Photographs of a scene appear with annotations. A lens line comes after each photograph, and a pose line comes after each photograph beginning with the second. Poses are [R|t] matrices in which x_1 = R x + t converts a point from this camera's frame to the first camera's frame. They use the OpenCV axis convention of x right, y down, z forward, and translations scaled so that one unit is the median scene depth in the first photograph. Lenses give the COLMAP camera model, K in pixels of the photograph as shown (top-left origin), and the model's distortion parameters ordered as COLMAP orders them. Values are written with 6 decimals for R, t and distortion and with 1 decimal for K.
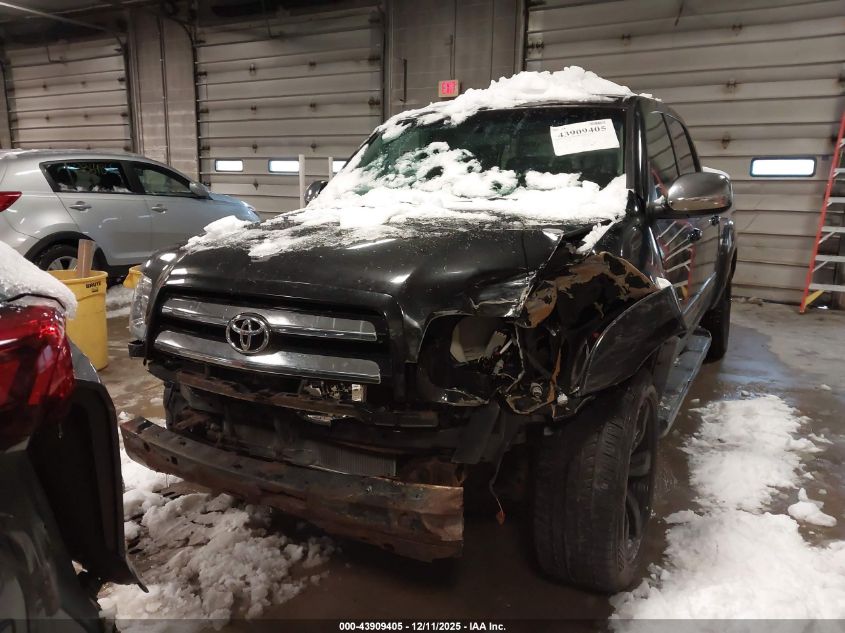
lens RADIAL K [[672.1, 0, 423.9], [0, 672.1, 315.6], [0, 0, 1]] dist [0.037100, -0.047129]
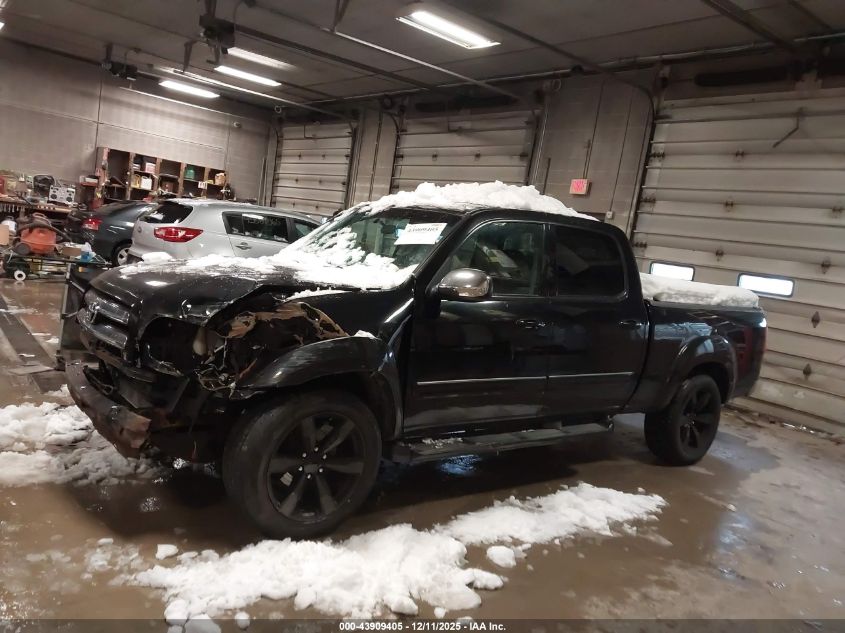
lens RADIAL K [[672.1, 0, 422.8], [0, 672.1, 320.1], [0, 0, 1]] dist [0.037100, -0.047129]
pose [[0.910631, 0.166741, -0.378086, 0.272564], [-0.205144, 0.976678, -0.063366, -0.004645], [0.358702, 0.135265, 0.923599, -0.073491]]
